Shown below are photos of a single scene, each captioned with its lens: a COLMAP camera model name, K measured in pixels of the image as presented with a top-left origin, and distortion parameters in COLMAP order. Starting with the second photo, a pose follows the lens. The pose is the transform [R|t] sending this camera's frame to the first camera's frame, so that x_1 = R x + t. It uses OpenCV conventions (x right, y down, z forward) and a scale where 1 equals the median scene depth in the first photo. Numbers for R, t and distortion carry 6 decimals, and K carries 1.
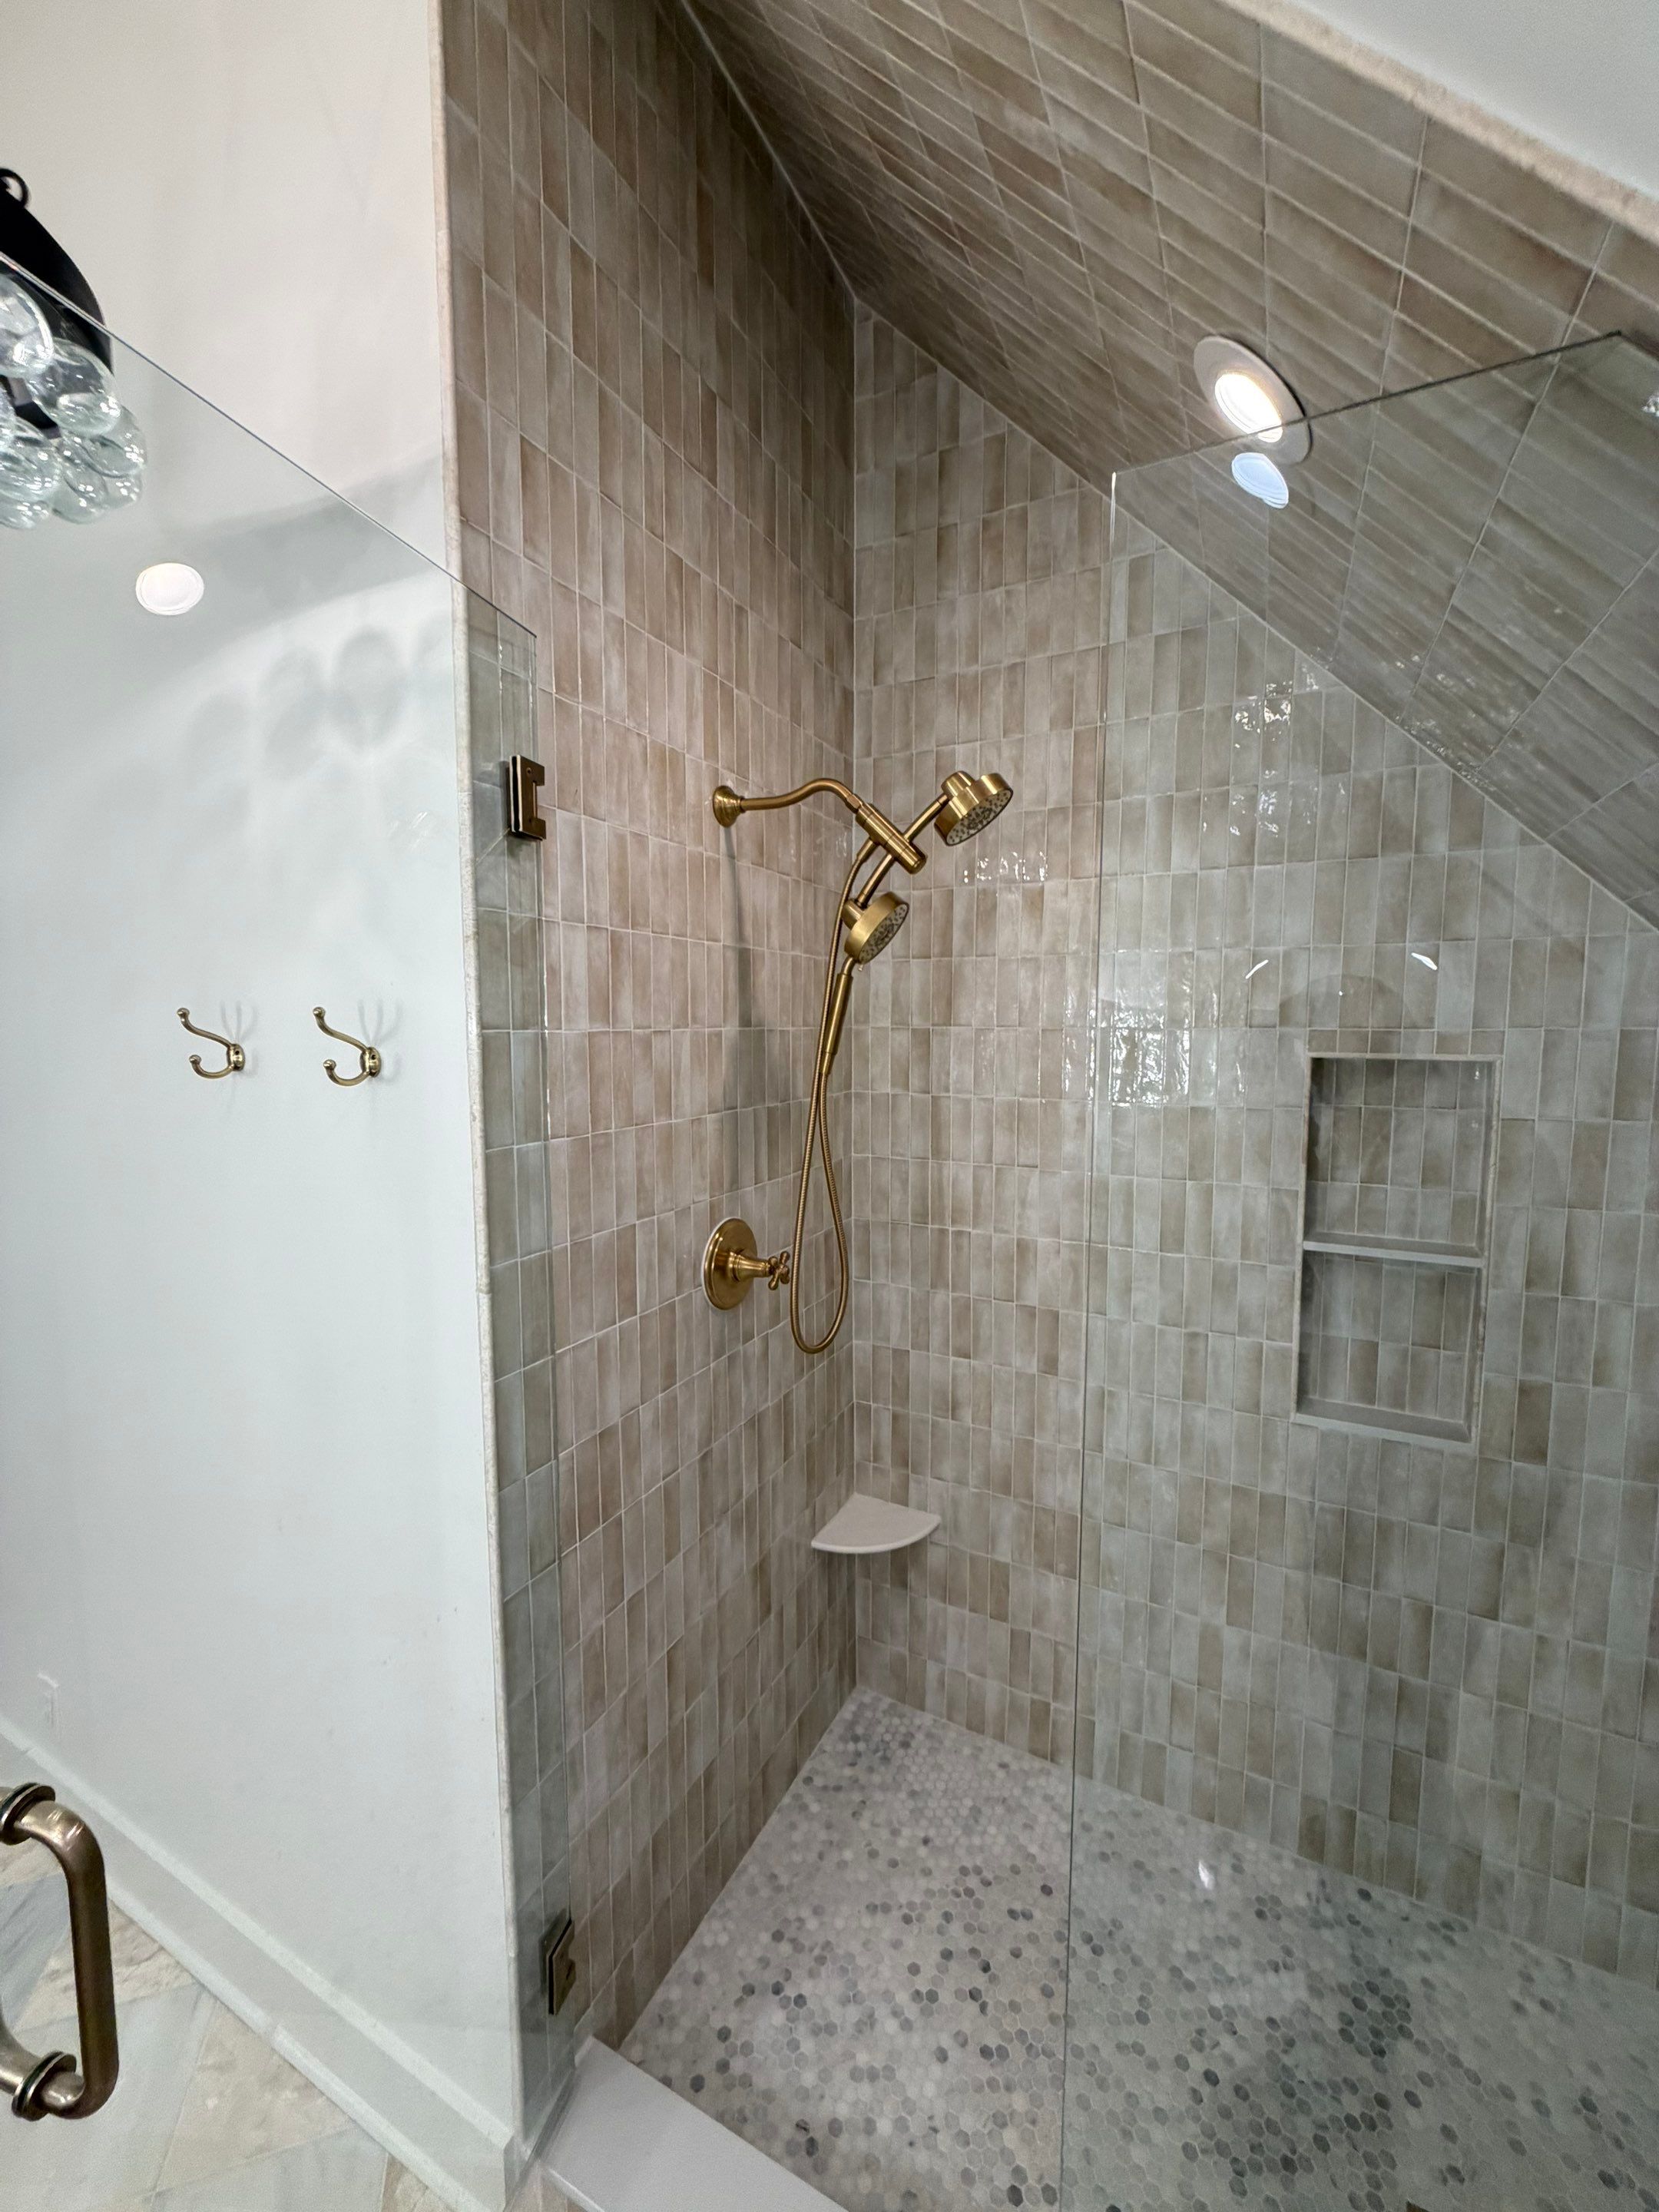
lens RADIAL K [[878.6, 0, 828.6], [0, 878.6, 1103.8], [0, 0, 1]] dist [0.000092, -0.000032]
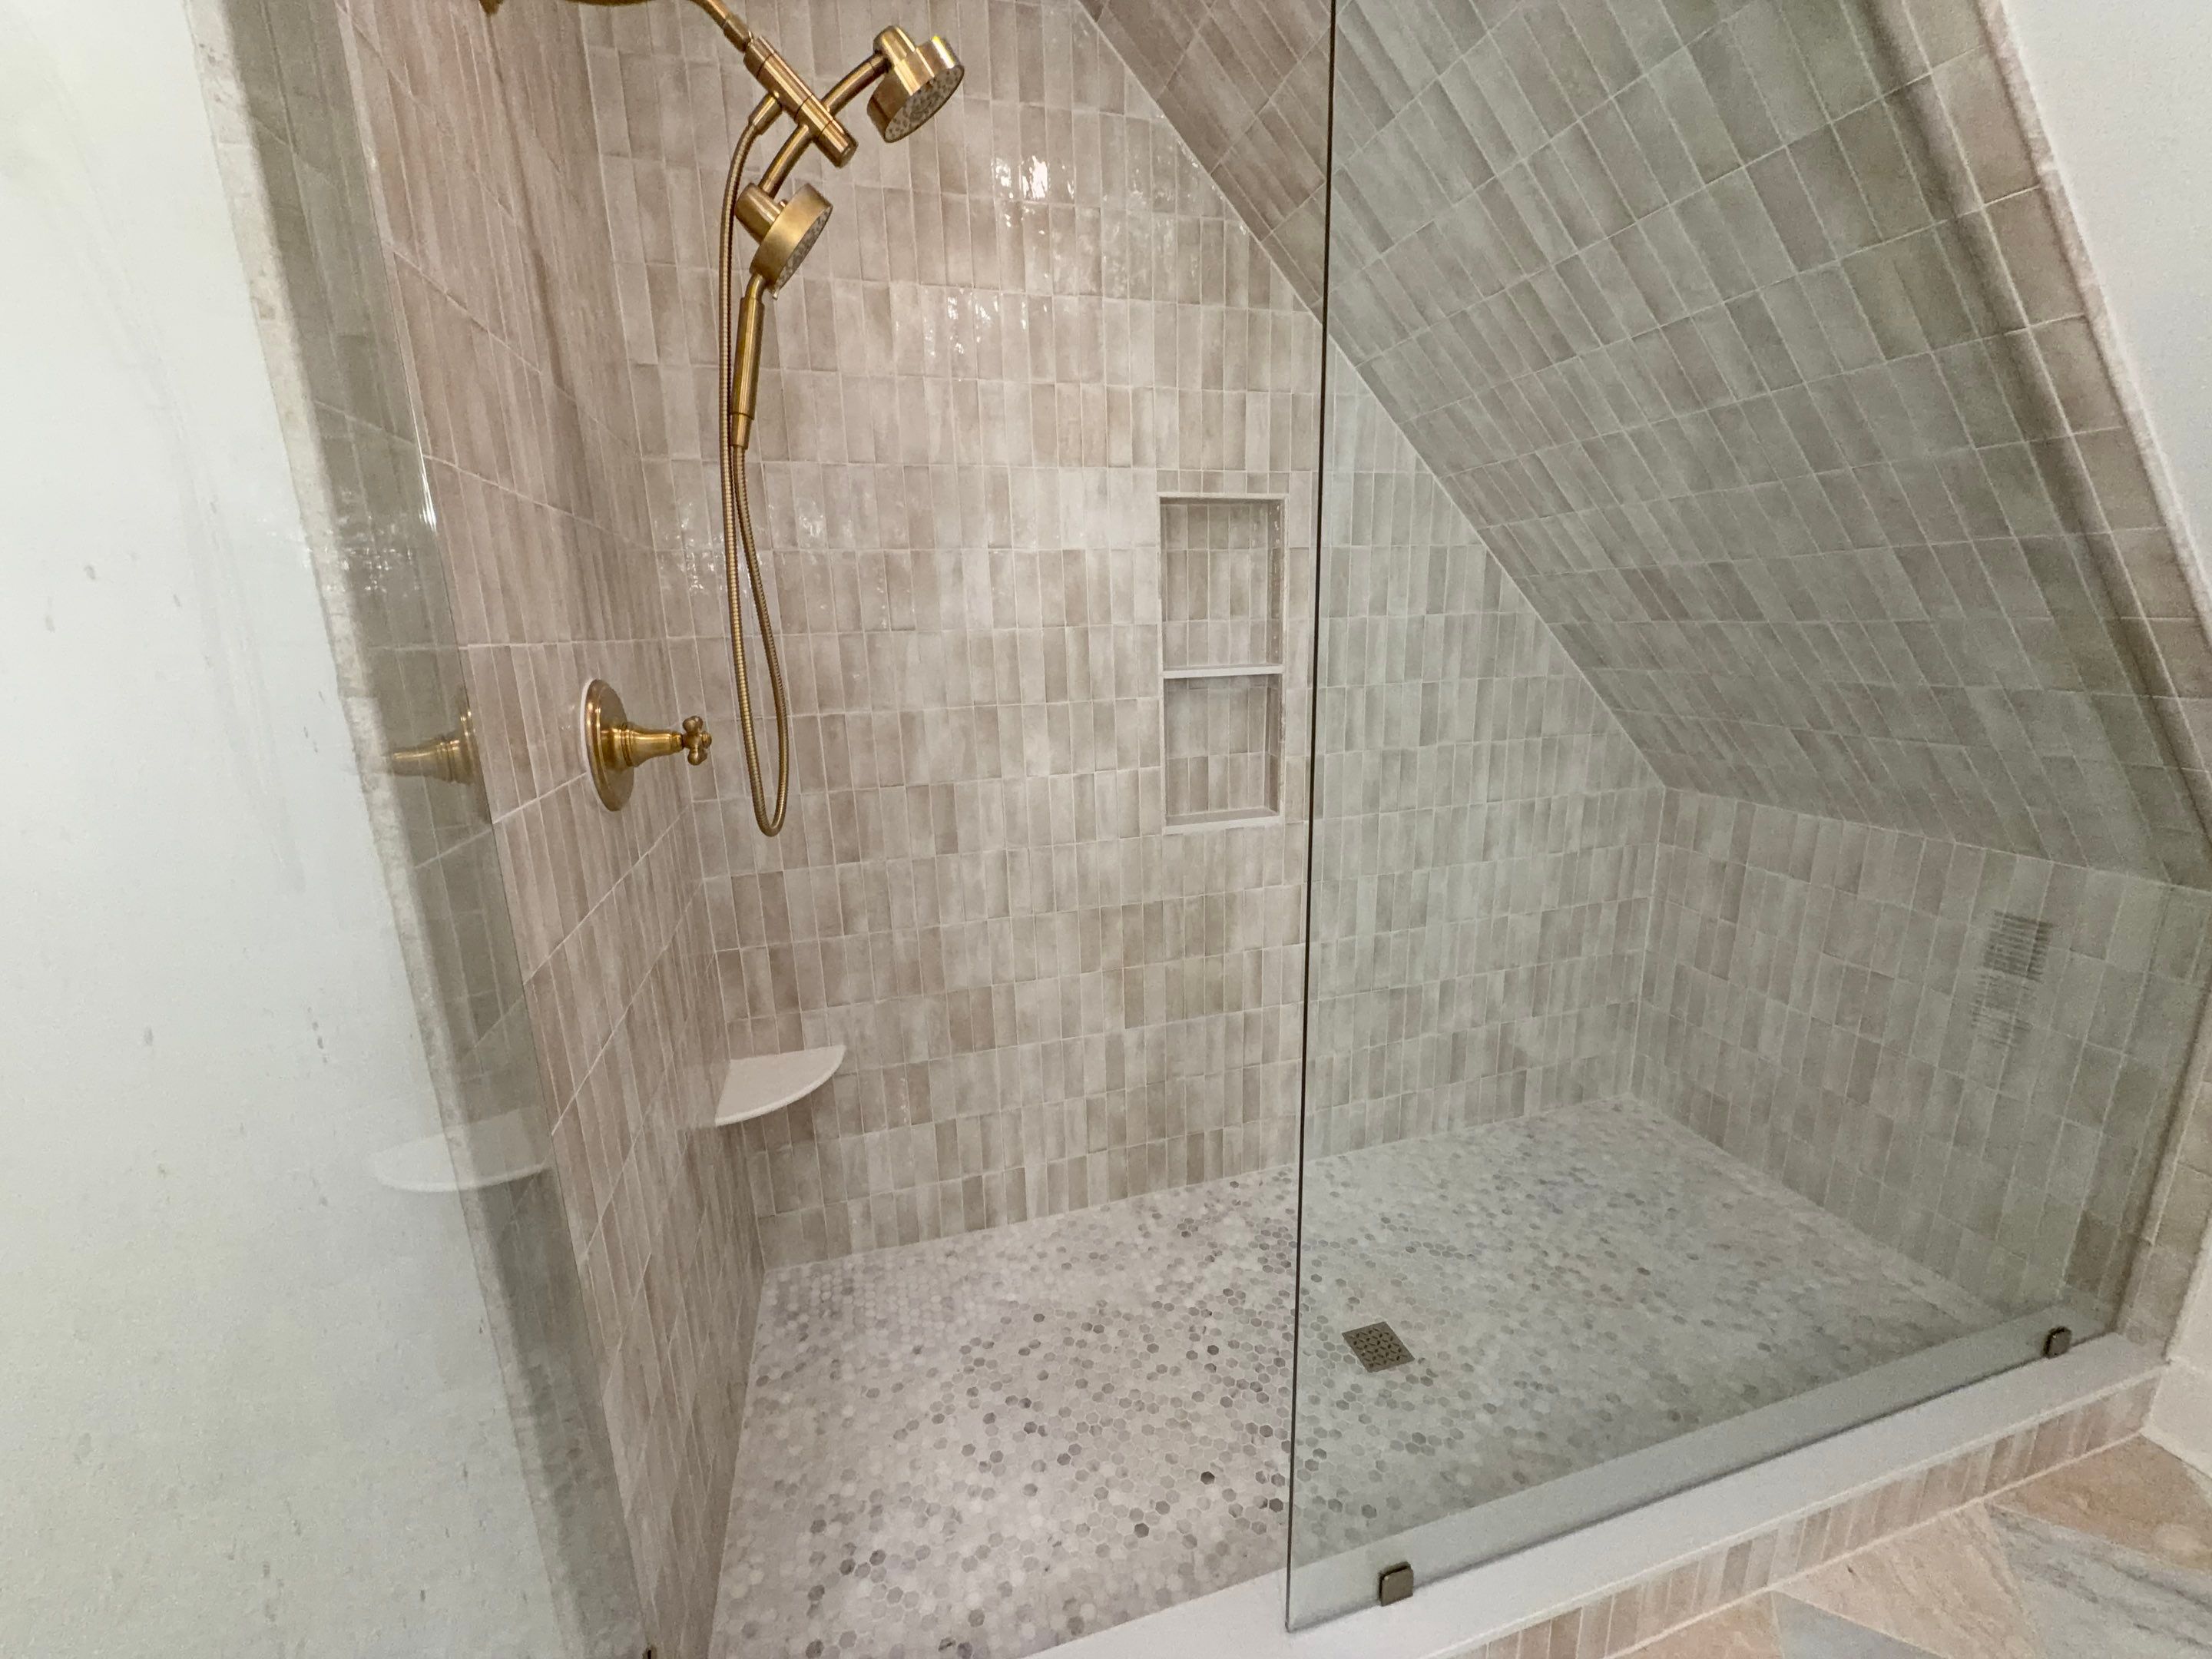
lens RADIAL K [[878.6, 0, 1107.0], [0, 878.6, 830.9], [0, 0, 1]] dist [0.000092, -0.000032]
pose [[0.728478, -0.178230, 0.661478, -0.277531], [0.091614, 0.982237, 0.163763, 0.161143], [-0.678915, -0.058697, 0.731866, 0.212355]]
